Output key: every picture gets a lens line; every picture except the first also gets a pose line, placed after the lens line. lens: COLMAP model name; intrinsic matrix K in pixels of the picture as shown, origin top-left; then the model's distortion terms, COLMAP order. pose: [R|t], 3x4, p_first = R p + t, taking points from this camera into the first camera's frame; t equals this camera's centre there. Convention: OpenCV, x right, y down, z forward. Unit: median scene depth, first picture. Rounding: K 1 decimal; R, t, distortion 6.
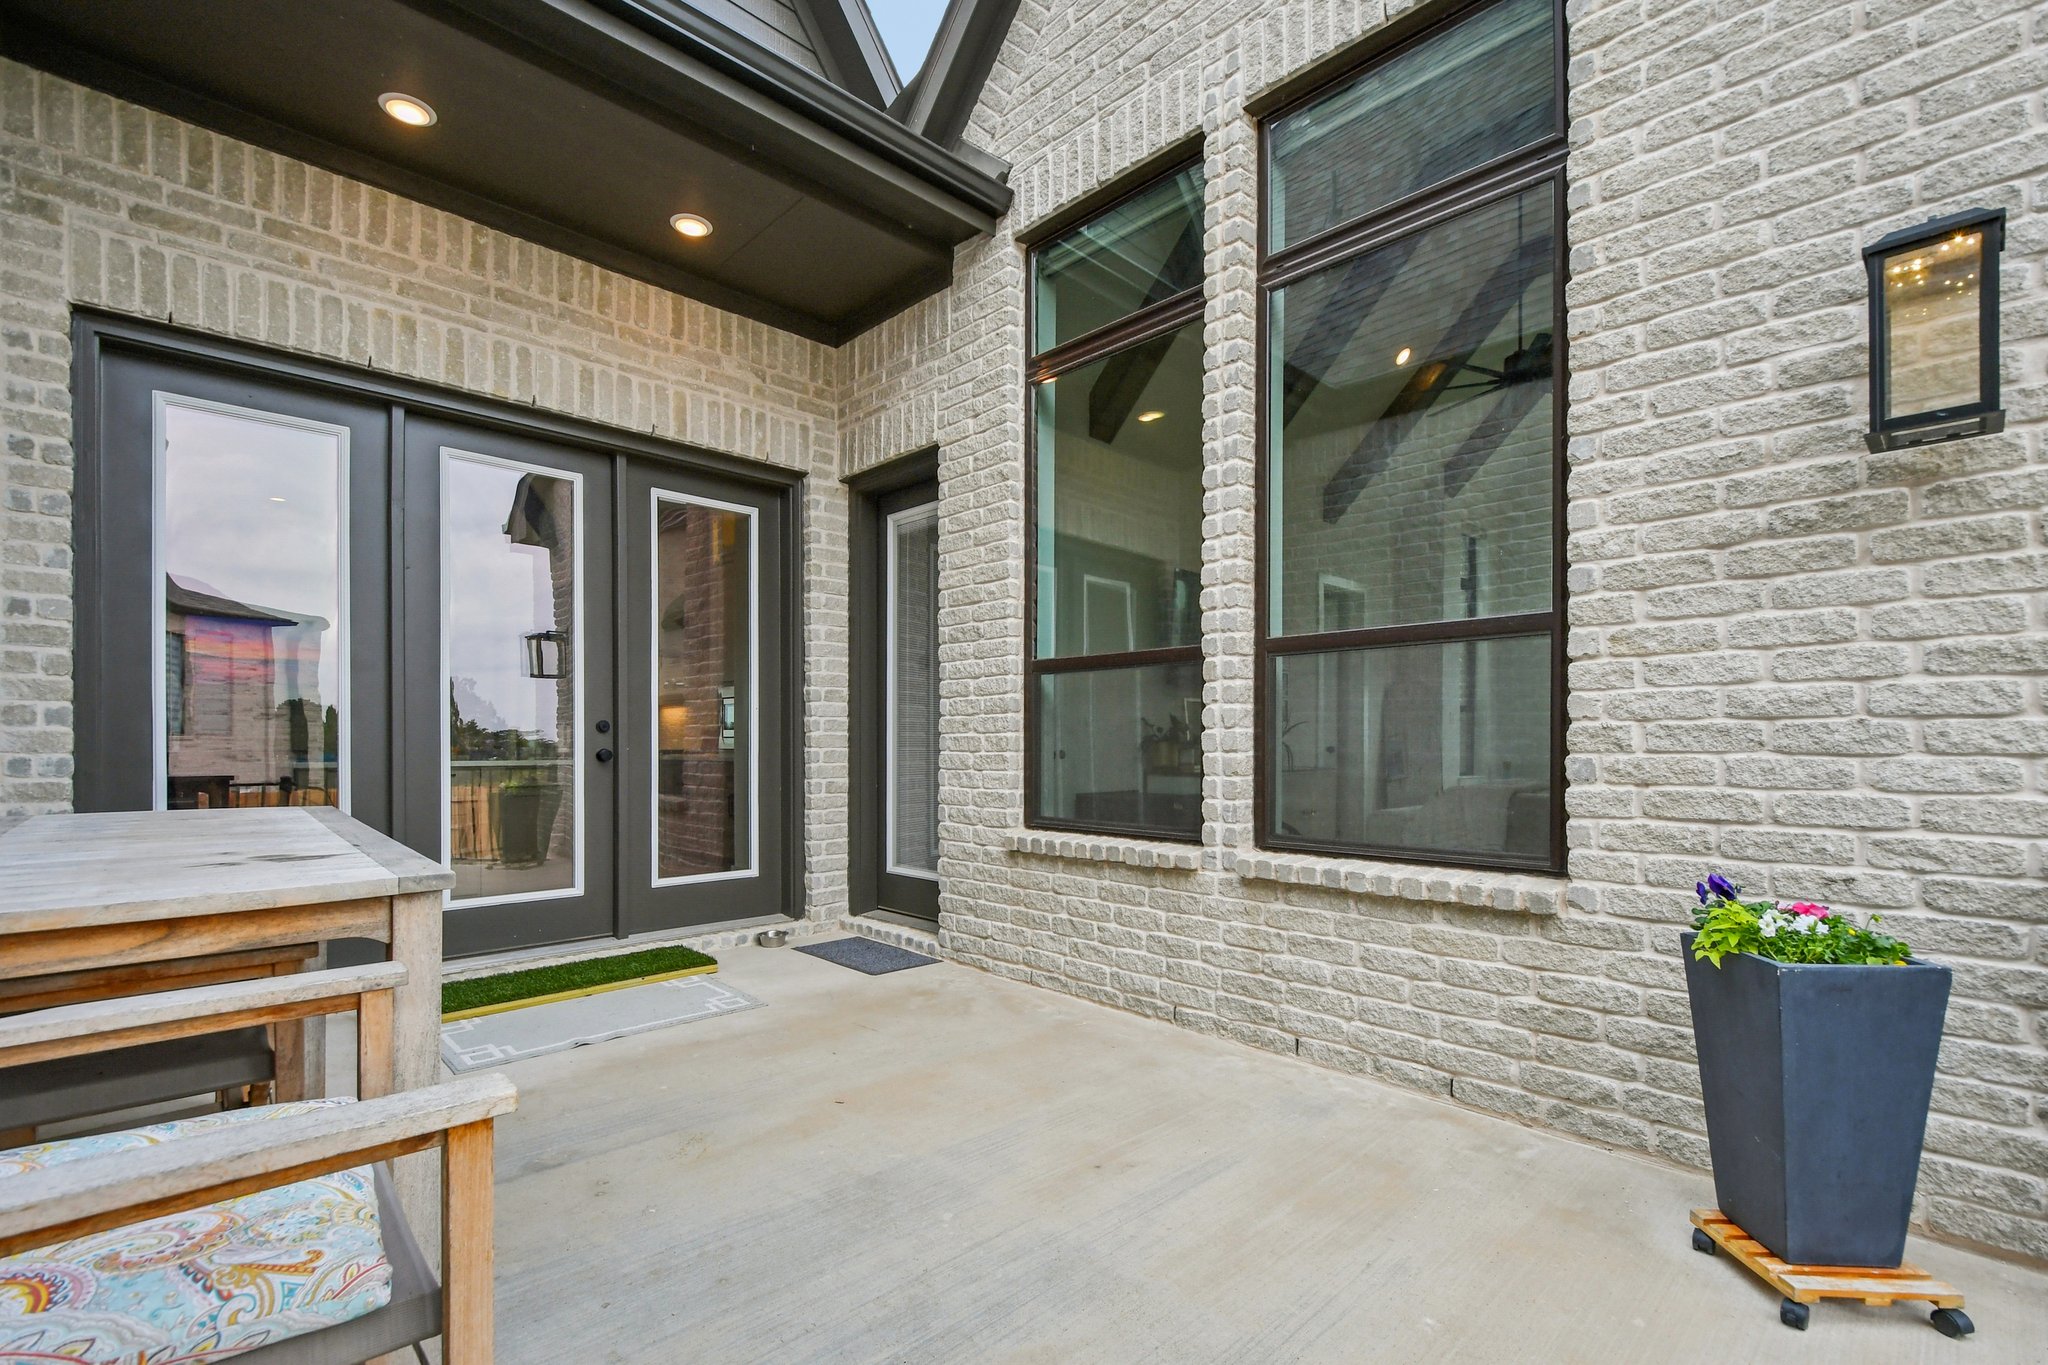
lens RADIAL K [[911.7, 0, 1016.7], [0, 911.7, 739.6], [0, 0, 1]] dist [0.002518, -0.005734]
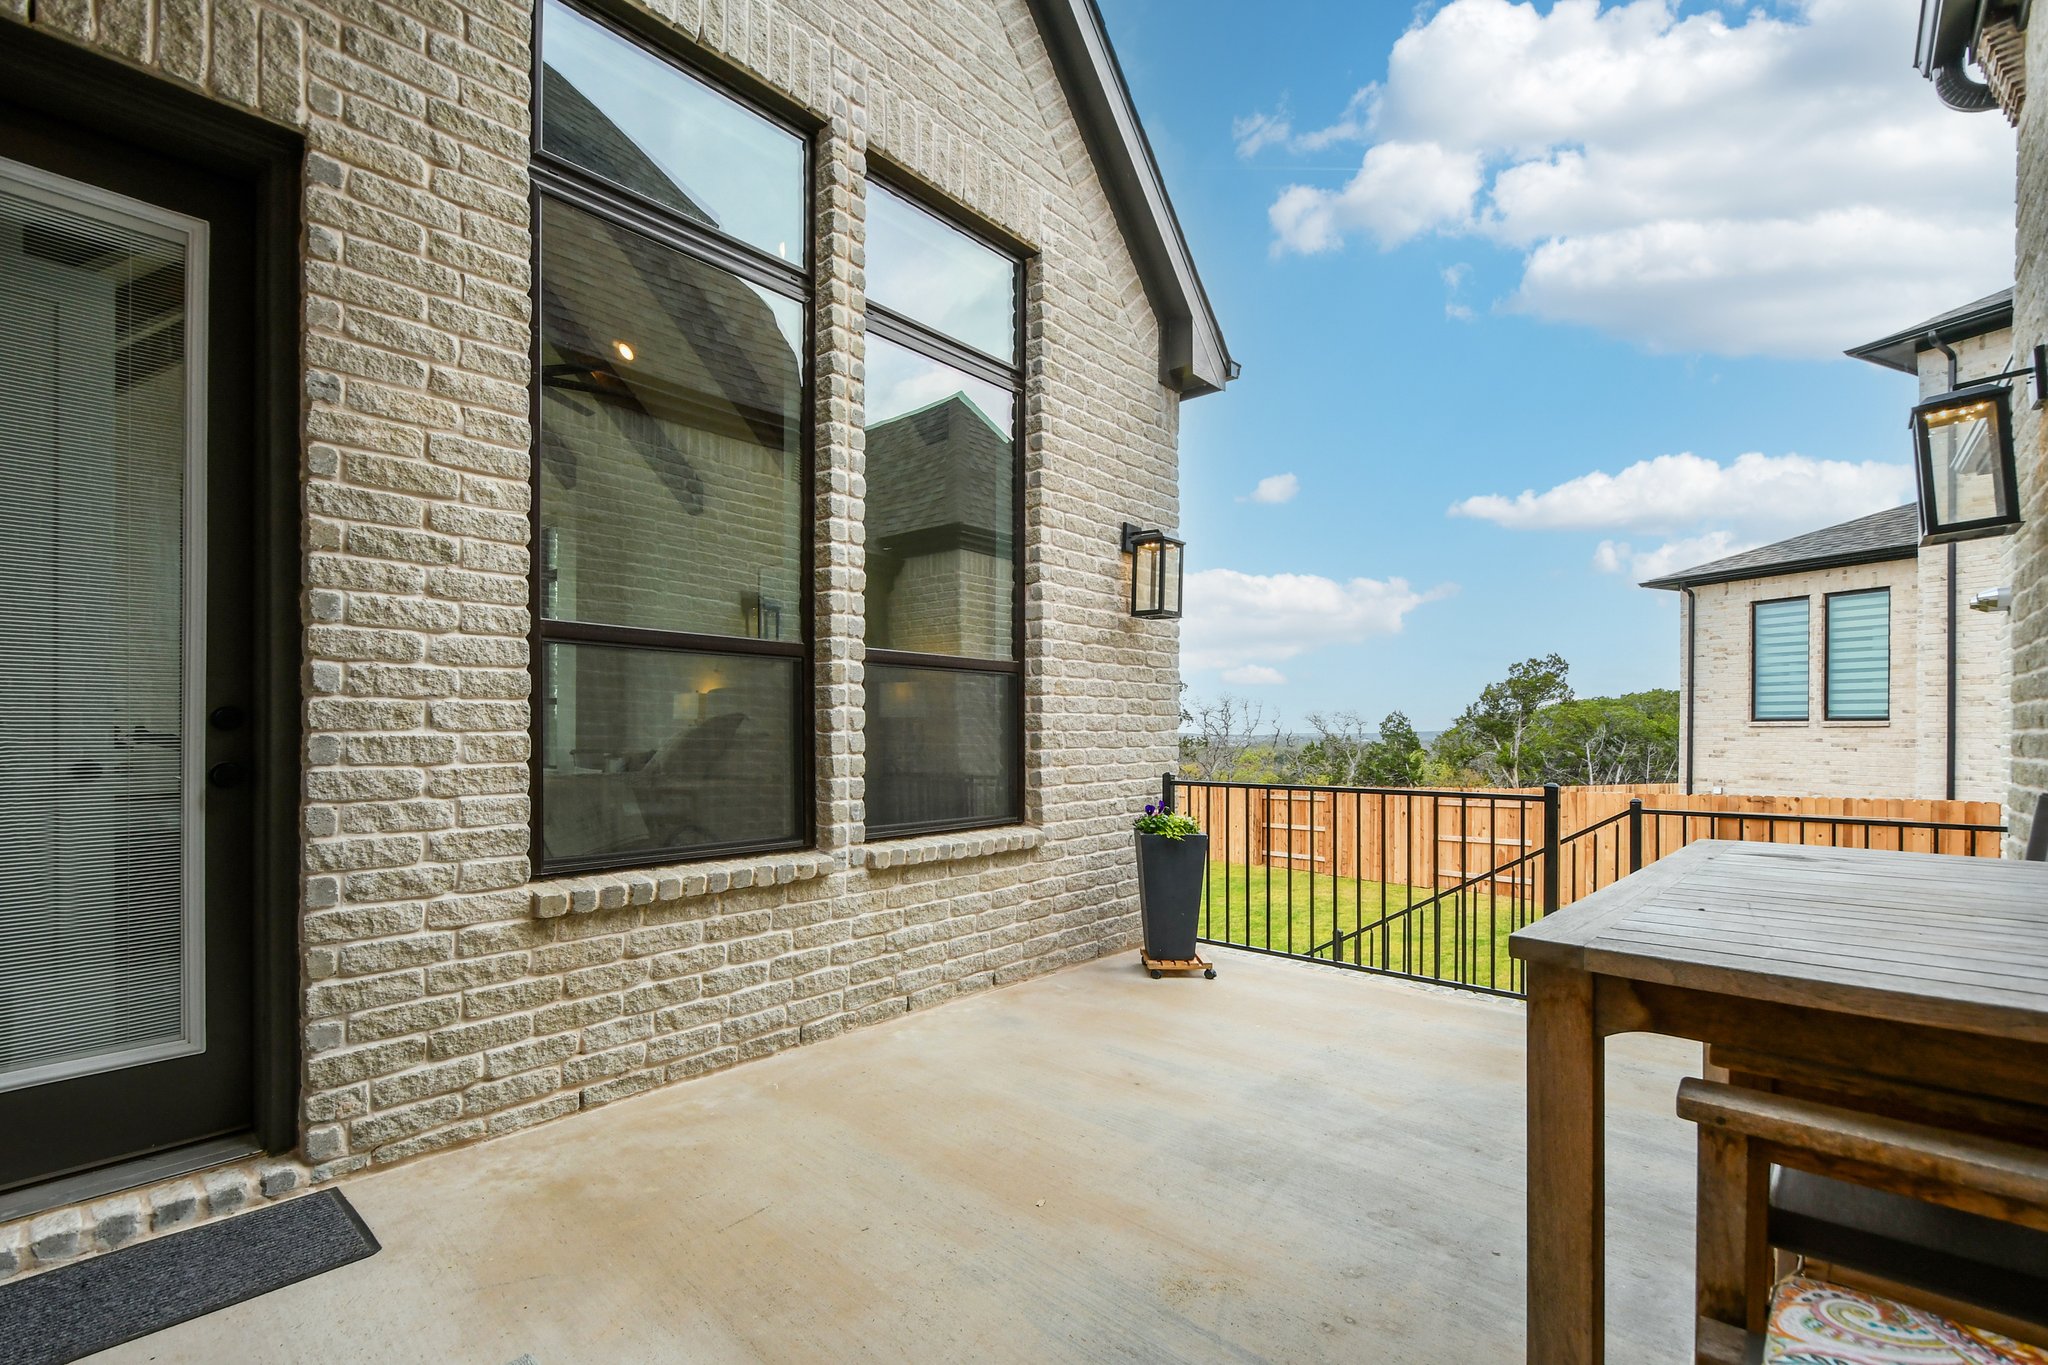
lens RADIAL K [[894.6, 0, 1020.7], [0, 894.6, 731.2], [0, 0, 1]] dist [0.000502, 0.000369]
pose [[-0.074831, 0.004860, 0.997184, -0.763962], [-0.003952, 0.999979, -0.005170, -0.006541], [-0.997188, -0.004328, -0.074810, 0.848425]]
